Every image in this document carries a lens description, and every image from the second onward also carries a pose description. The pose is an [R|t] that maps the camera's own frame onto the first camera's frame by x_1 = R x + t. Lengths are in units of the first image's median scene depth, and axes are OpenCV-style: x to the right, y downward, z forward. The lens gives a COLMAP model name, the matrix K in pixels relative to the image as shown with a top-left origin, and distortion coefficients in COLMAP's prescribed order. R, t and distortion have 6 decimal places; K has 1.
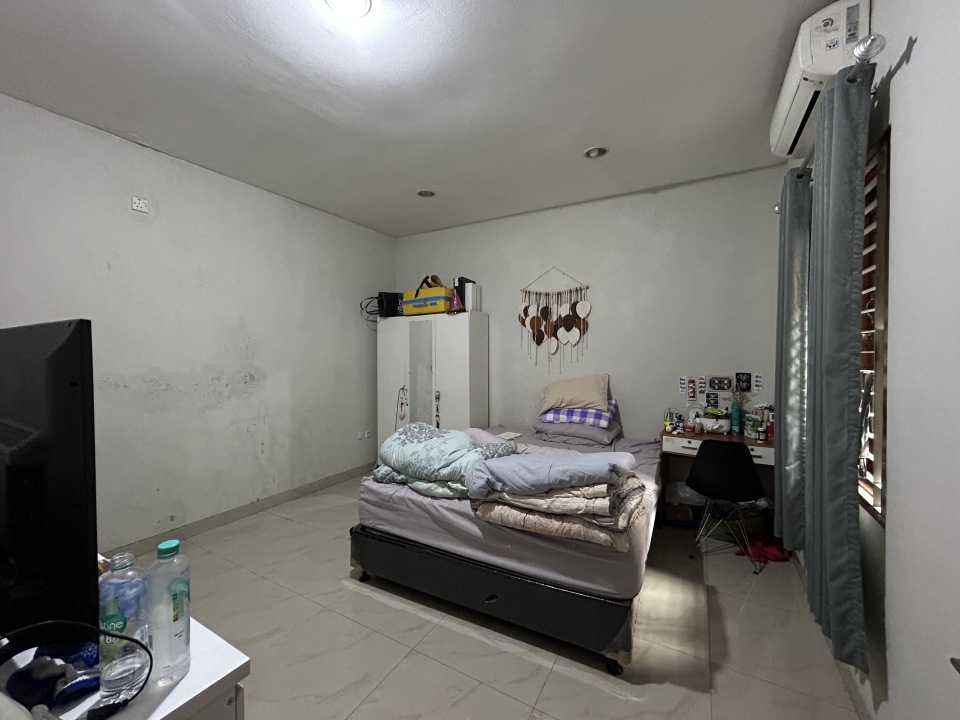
lens RADIAL K [[390.3, 0, 480.3], [0, 390.3, 356.0], [0, 0, 1]] dist [0.003232, -0.000399]
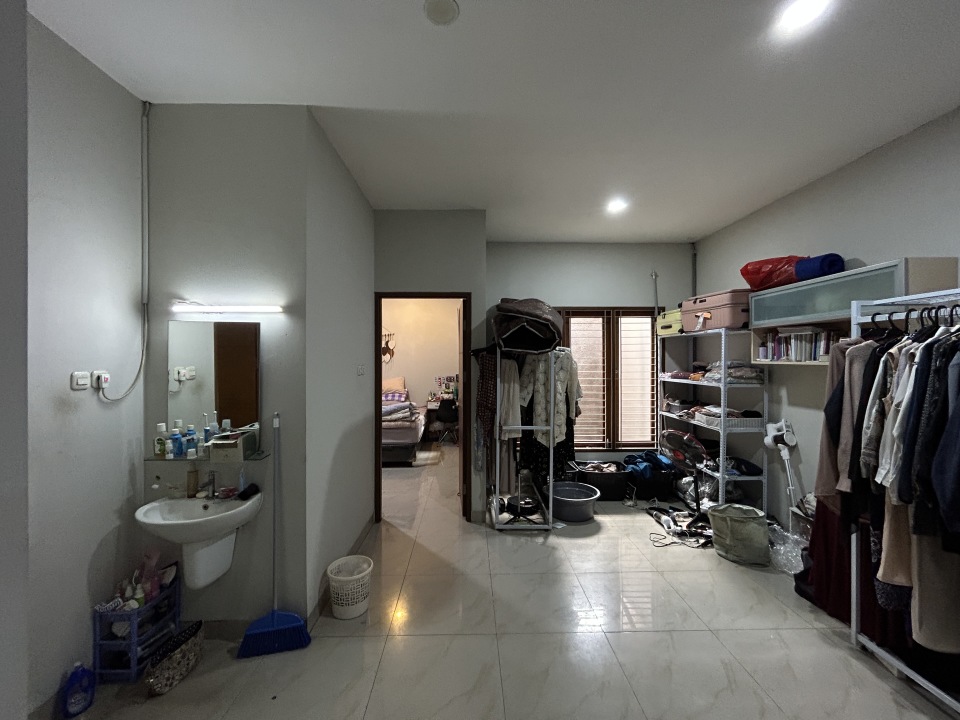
lens RADIAL K [[390.3, 0, 479.4], [0, 390.3, 359.9], [0, 0, 1]] dist [0.003232, -0.000399]
pose [[0.856168, 0.001046, 0.516696, -0.470560], [0.006014, 0.999910, -0.011990, -0.017304], [-0.516662, 0.013372, 0.856085, -1.154482]]
